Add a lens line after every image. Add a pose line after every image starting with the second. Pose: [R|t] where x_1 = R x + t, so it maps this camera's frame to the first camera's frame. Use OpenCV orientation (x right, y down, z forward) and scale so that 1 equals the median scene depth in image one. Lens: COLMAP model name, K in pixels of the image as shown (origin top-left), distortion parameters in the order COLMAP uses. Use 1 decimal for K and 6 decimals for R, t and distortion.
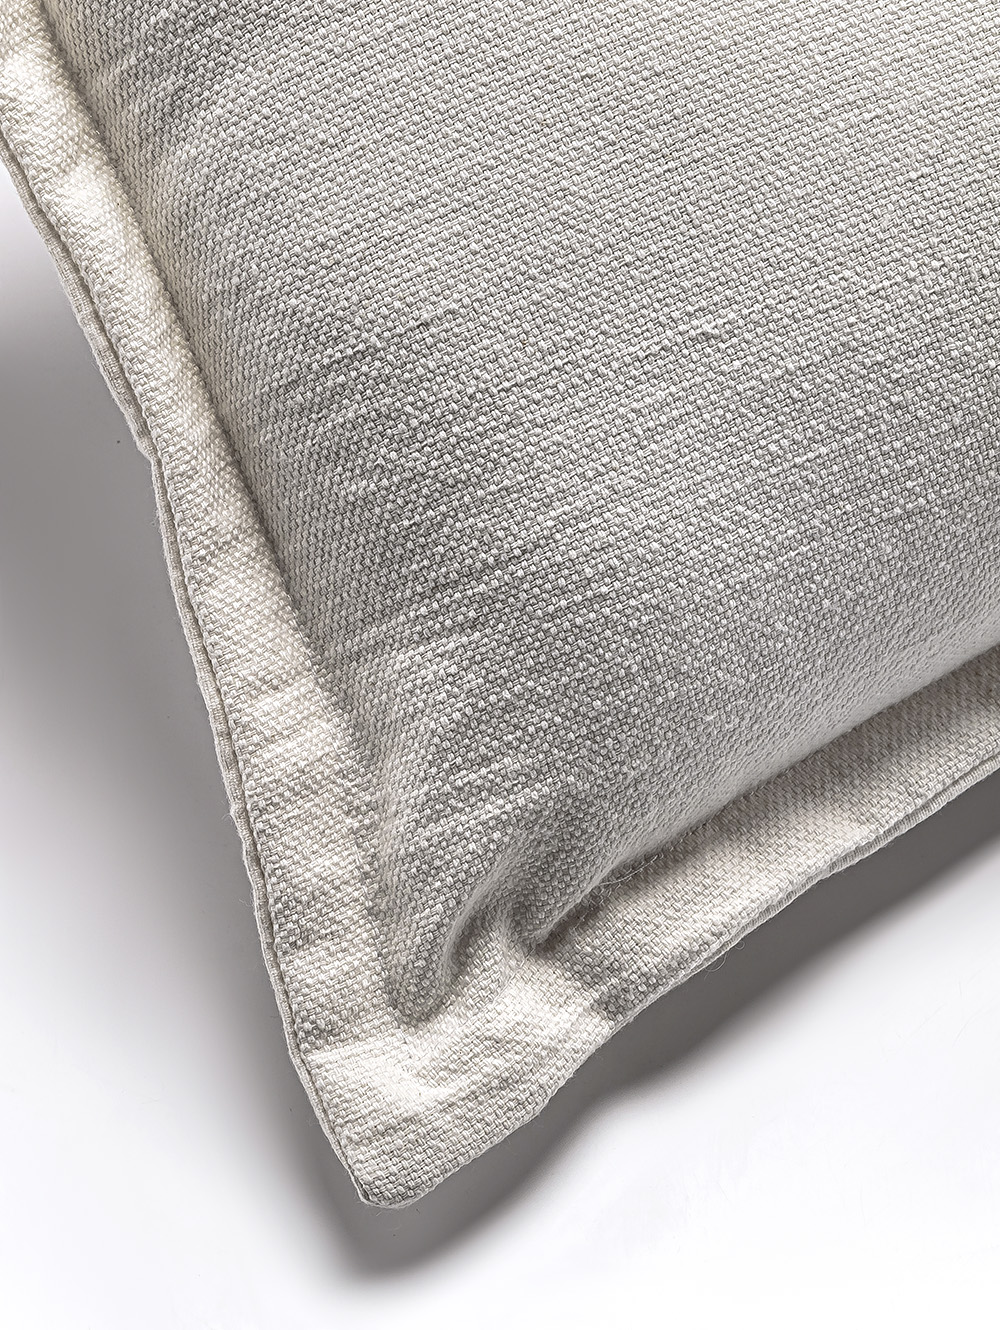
lens RADIAL K [[3432.7, 0, 498.9], [0, 3432.7, 663.0], [0, 0, 1]] dist [0.075681, 0.000000]
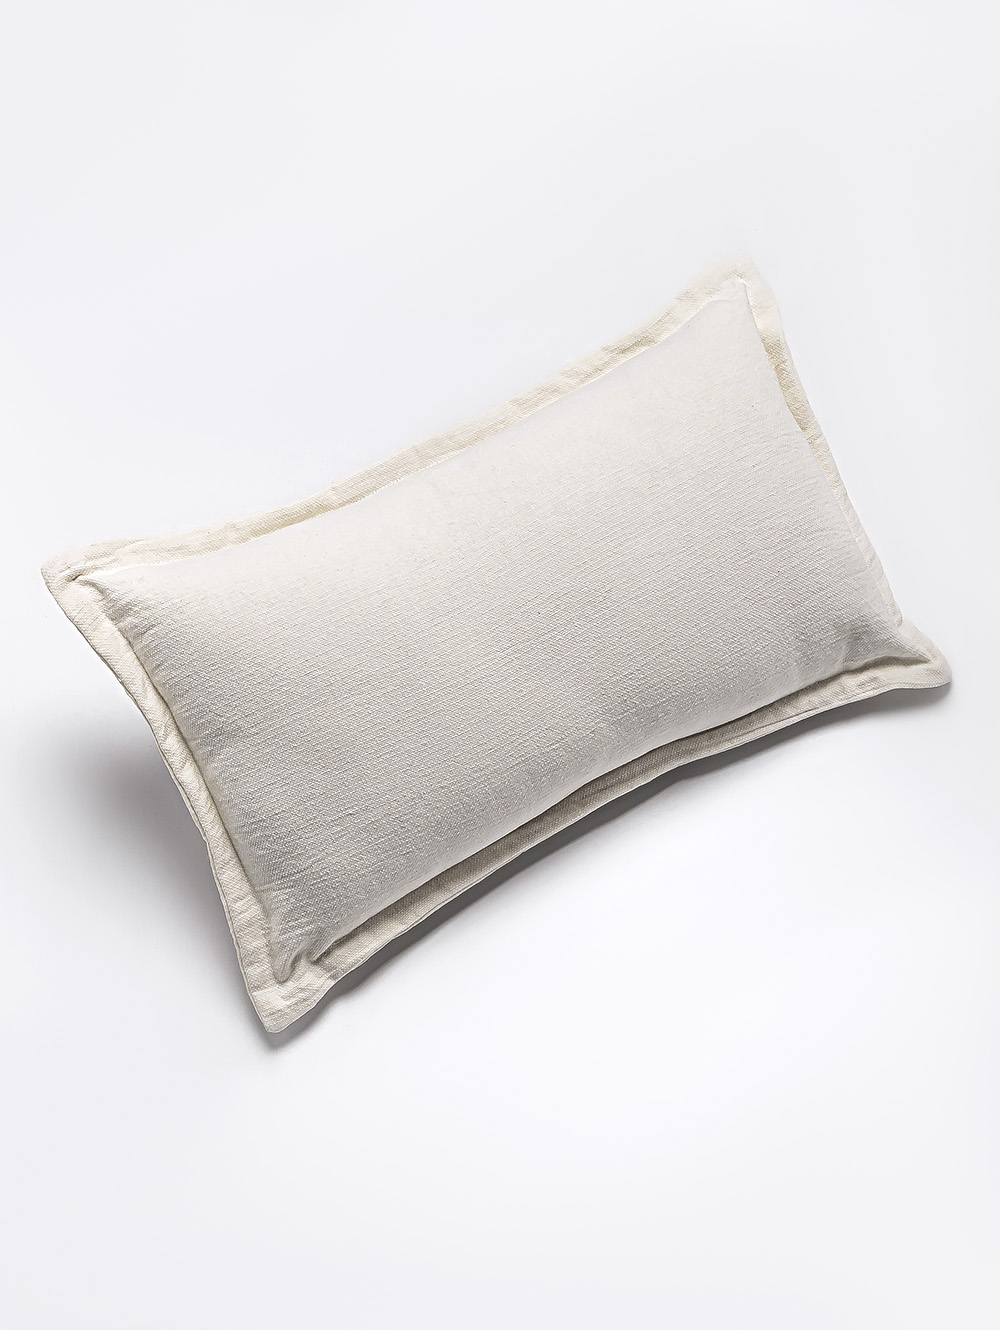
lens RADIAL K [[1929.4, 0, 500.7], [0, 1929.4, 666.1], [0, 0, 1]] dist [0.018357, 0.000000]
pose [[0.999701, -0.011205, 0.021713, 0.176499], [0.009196, 0.995851, 0.090536, -0.437164], [-0.022638, -0.090310, 0.995656, -1.096721]]
